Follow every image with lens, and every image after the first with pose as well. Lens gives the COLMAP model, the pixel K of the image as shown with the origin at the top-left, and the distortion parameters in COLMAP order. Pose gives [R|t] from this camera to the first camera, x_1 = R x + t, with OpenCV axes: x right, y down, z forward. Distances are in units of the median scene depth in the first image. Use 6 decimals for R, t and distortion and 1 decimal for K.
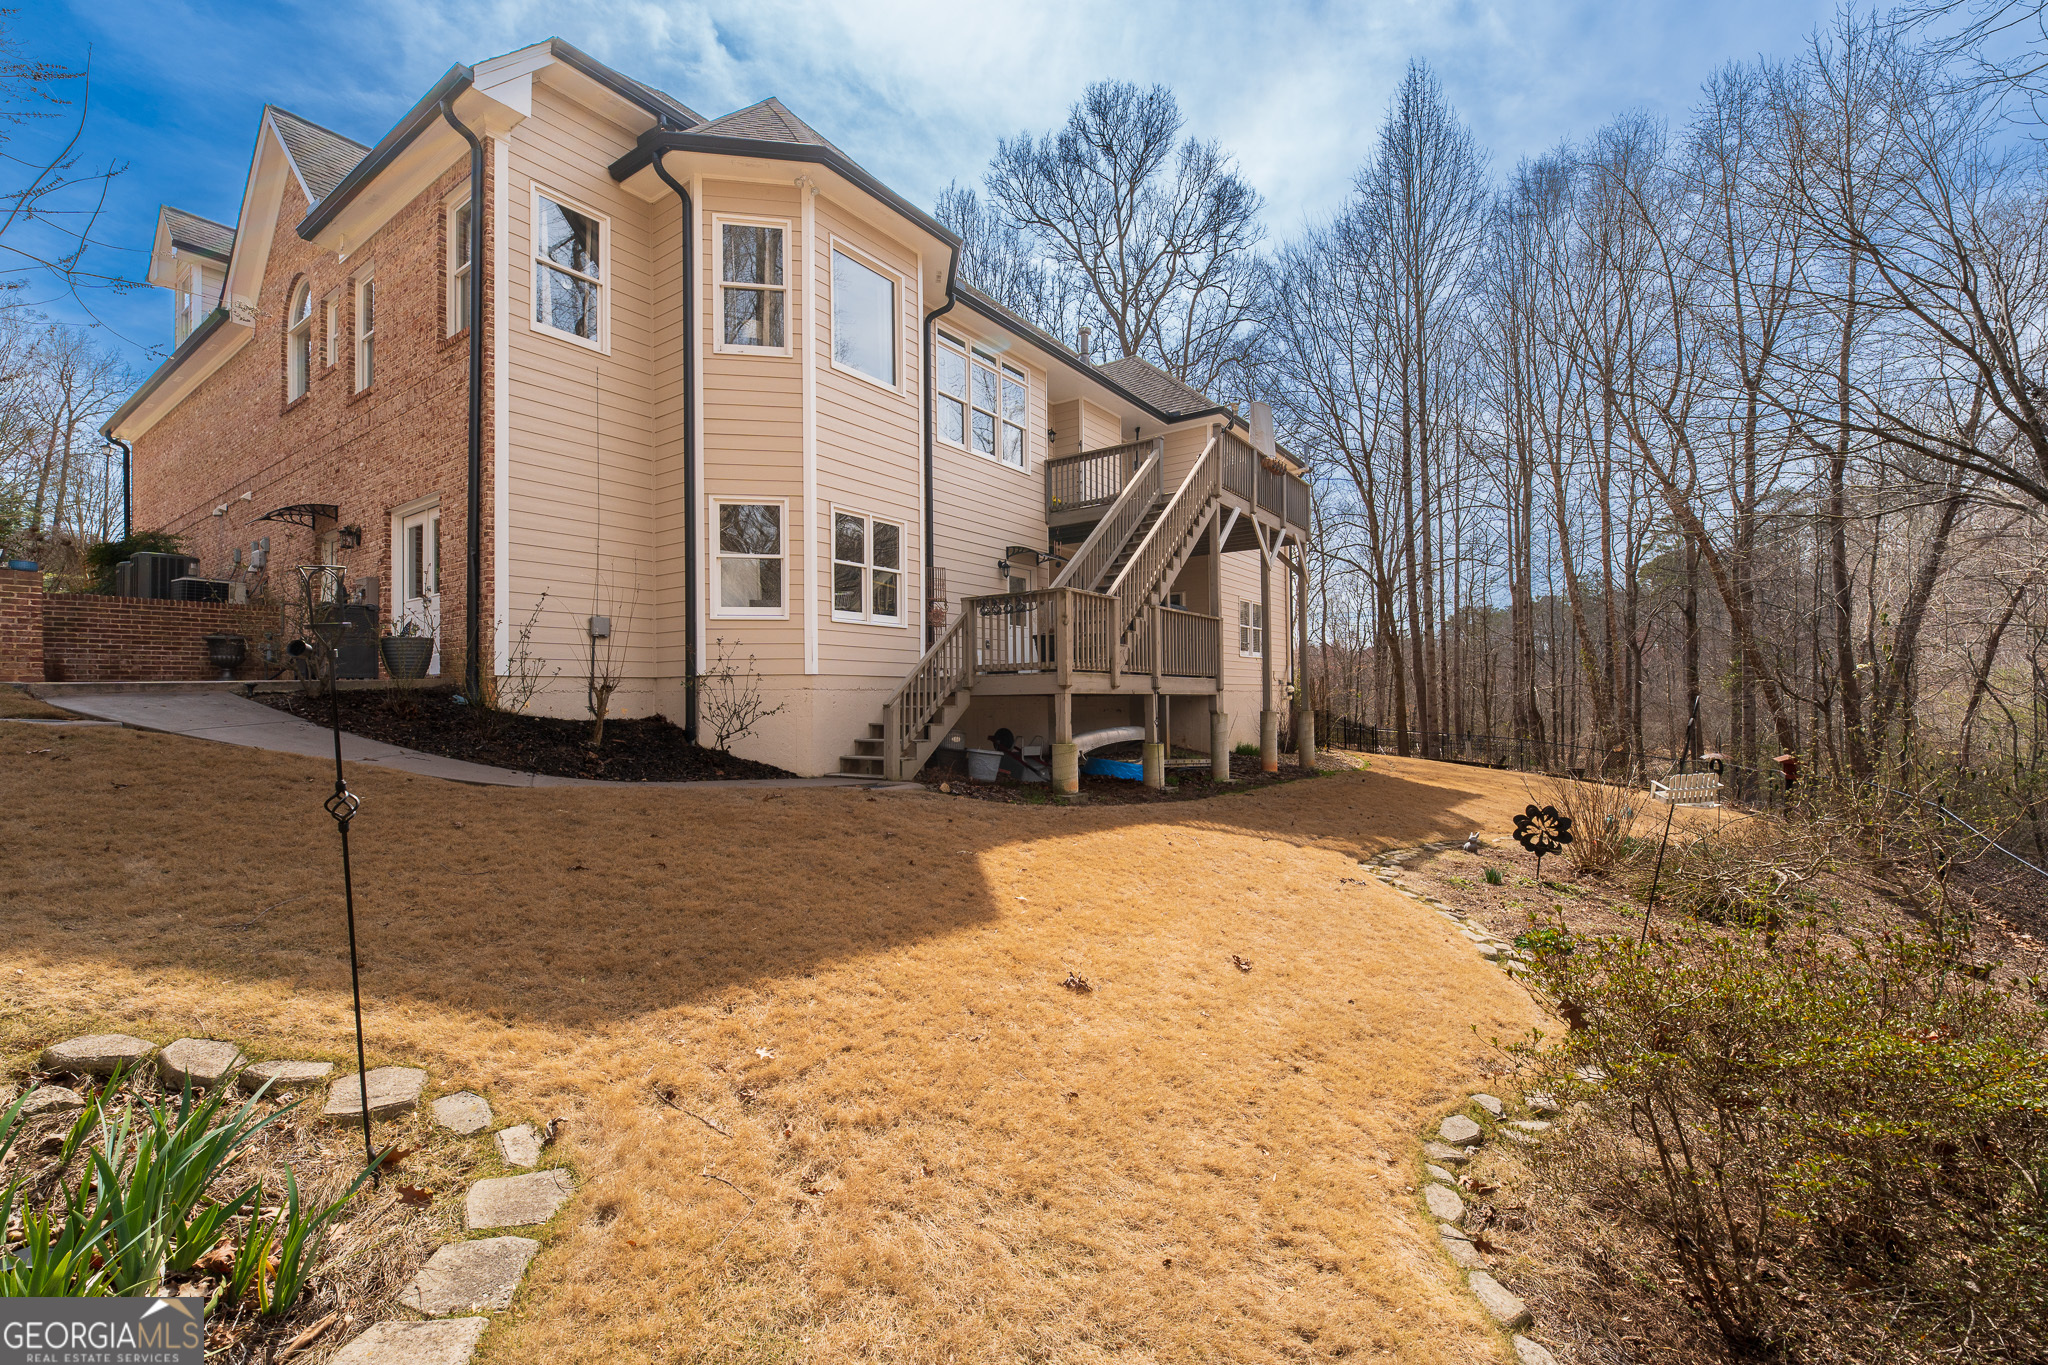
lens RADIAL K [[853.0, 0, 1024.0], [0, 853.0, 682.5], [0, 0, 1]] dist [0.000209, -0.005387]
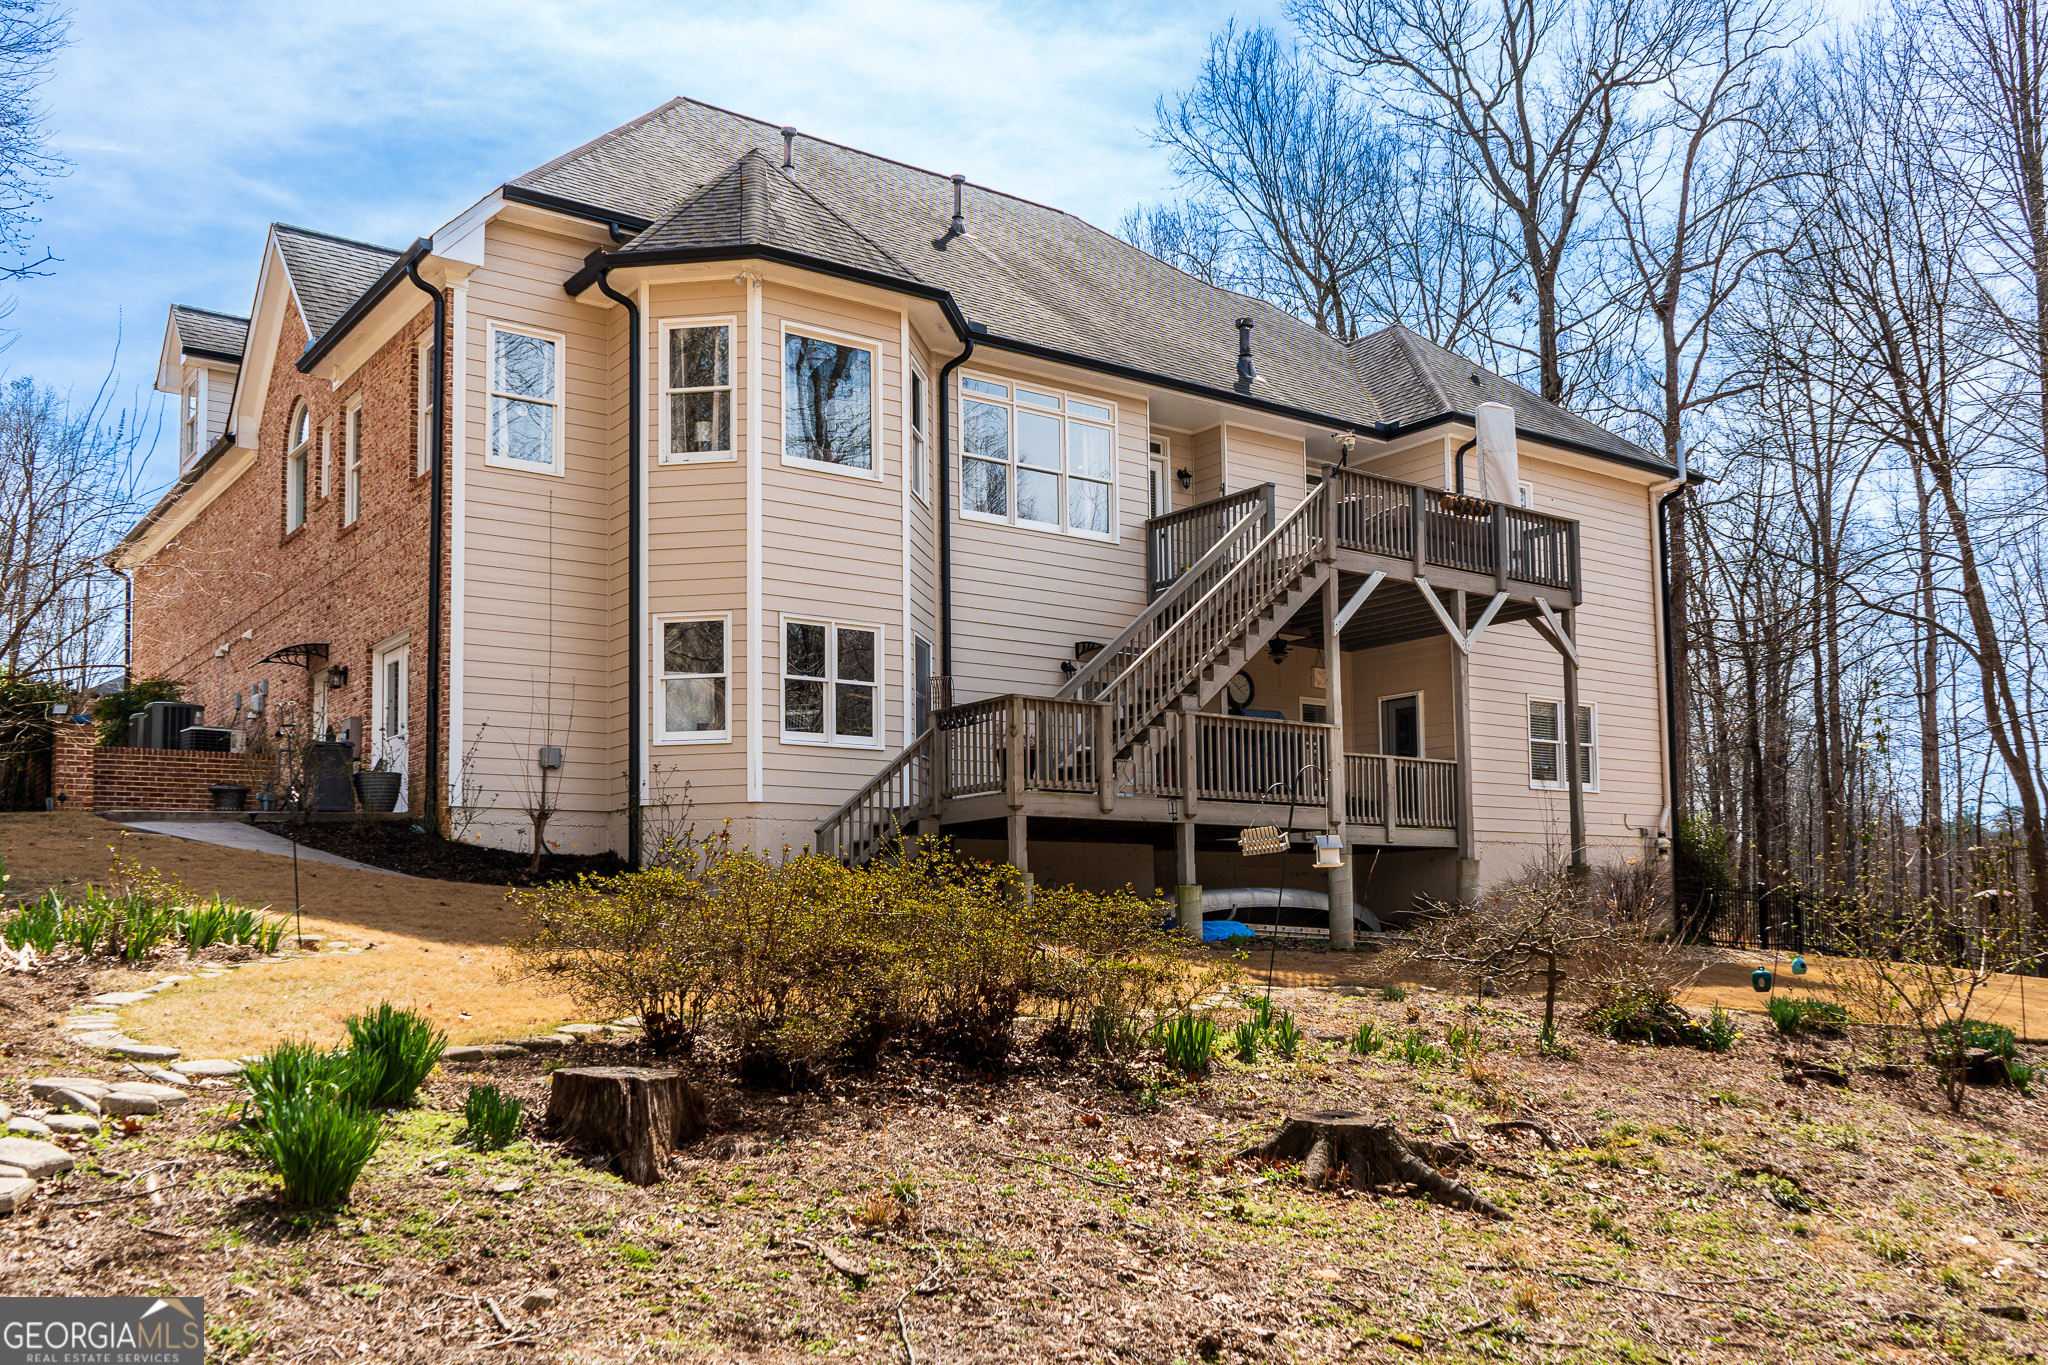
lens RADIAL K [[1663.8, 0, 1028.0], [0, 1663.8, 782.0], [0, 0, 1]] dist [-0.009179, 0.002067]
pose [[0.956265, -0.031686, -0.290779, 0.539408], [0.012831, 0.997703, -0.066521, 0.089956], [0.292219, 0.059880, 0.954475, -0.604451]]
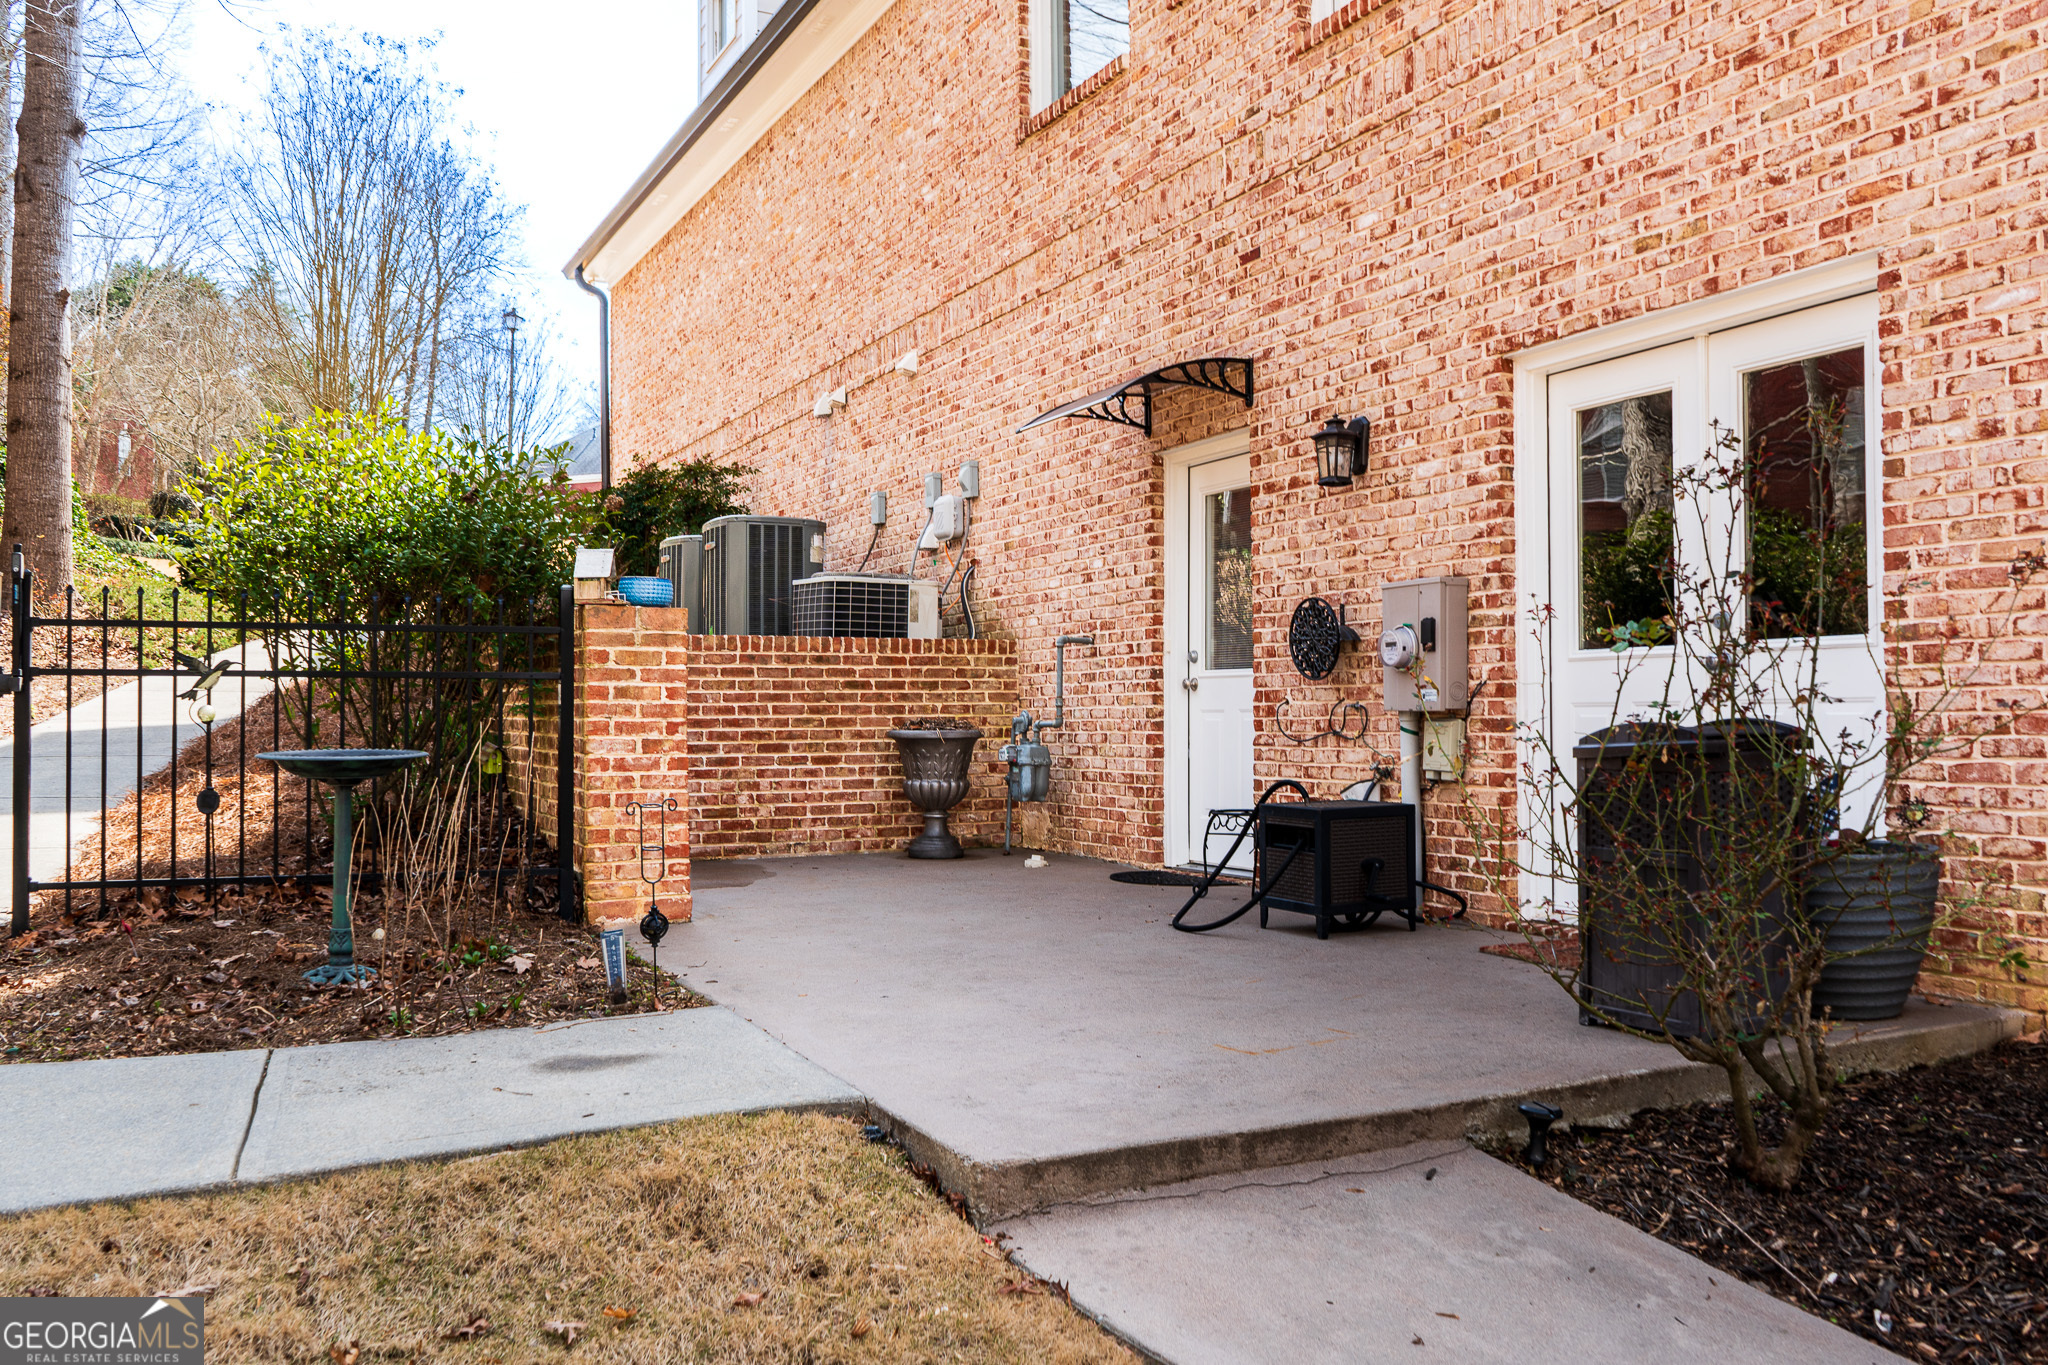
lens RADIAL K [[1797.9, 0, 1024.0], [0, 1797.9, 682.5], [0, 0, 1]] dist [-0.015115, -0.002411]
pose [[0.865628, 0.000553, -0.500687, -0.610457], [-0.001181, 0.999999, -0.000938, -0.090983], [0.500686, 0.001403, 0.865628, 0.391787]]
